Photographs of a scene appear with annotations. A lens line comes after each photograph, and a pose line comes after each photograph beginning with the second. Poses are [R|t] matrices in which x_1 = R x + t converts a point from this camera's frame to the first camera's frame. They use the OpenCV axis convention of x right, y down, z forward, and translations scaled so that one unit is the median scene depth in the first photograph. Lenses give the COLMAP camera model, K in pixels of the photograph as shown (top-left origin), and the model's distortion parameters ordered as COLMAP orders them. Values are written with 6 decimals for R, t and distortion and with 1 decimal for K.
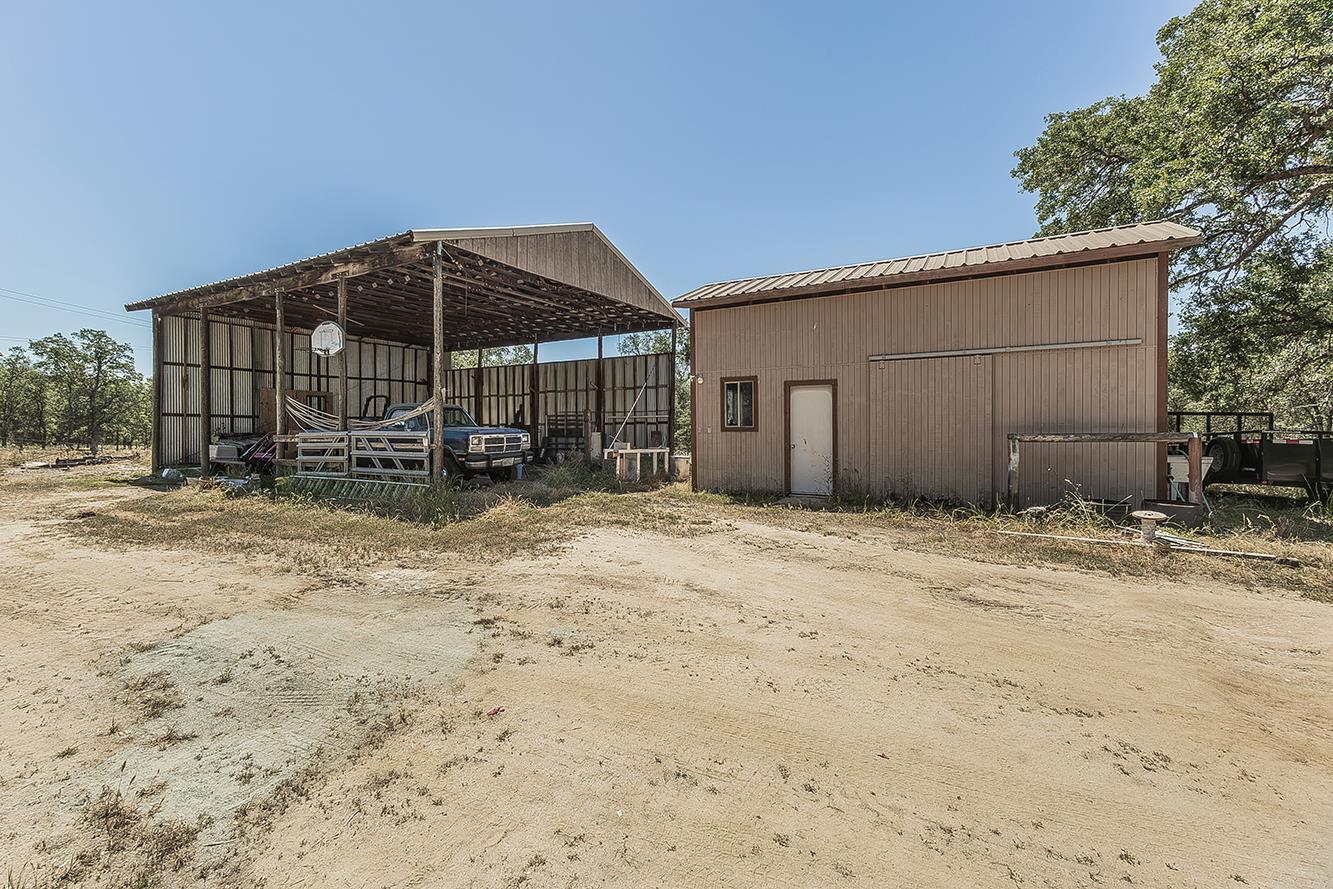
lens RADIAL K [[587.7, 0, 659.4], [0, 587.7, 445.5], [0, 0, 1]] dist [0.009645, -0.001241]
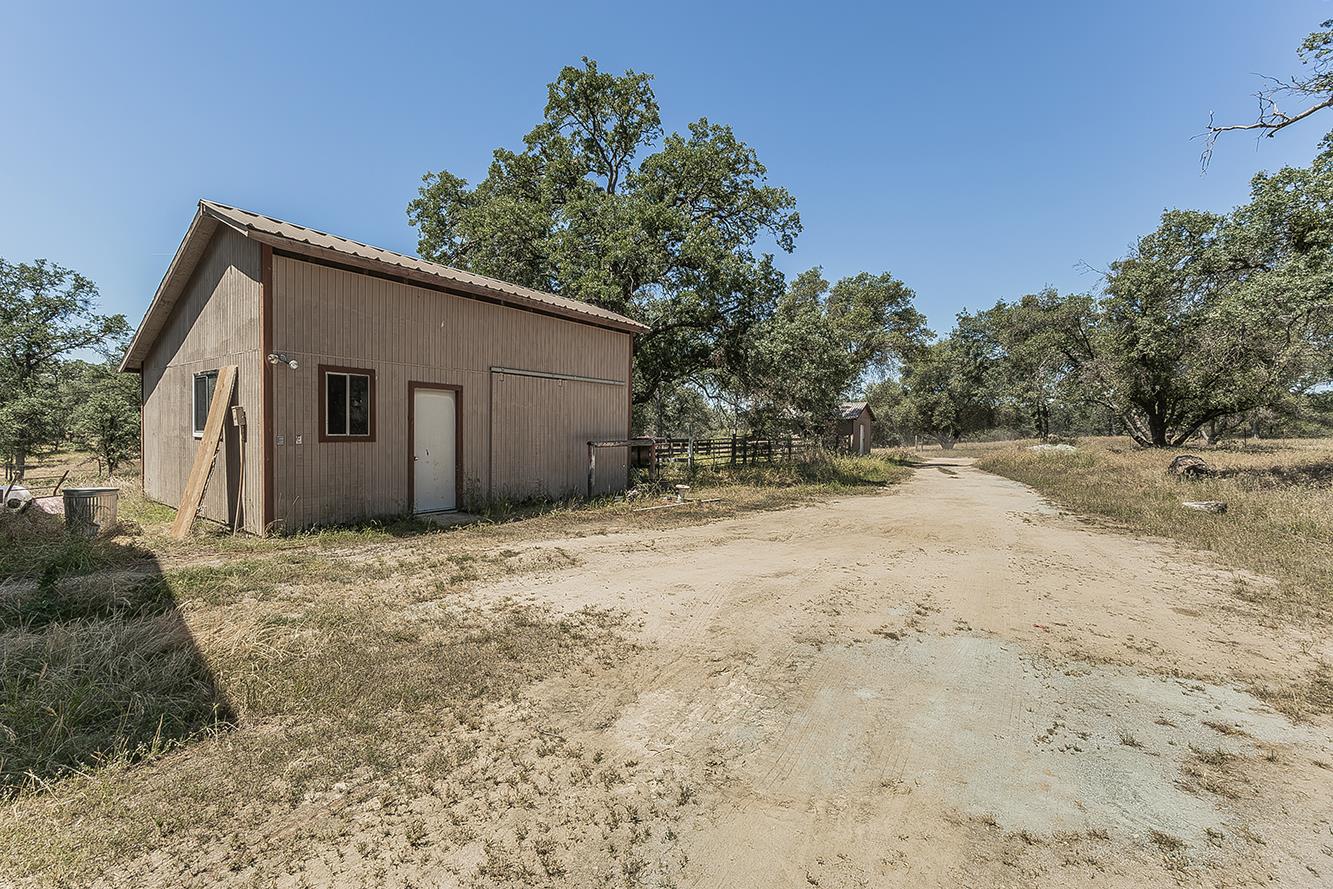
lens RADIAL K [[587.7, 0, 663.6], [0, 587.7, 435.3], [0, 0, 1]] dist [0.009645, -0.001241]
pose [[0.071763, -0.005729, 0.997405, -0.610615], [0.020279, 0.999785, 0.004284, -0.029033], [-0.997216, 0.019919, 0.071863, 0.595111]]
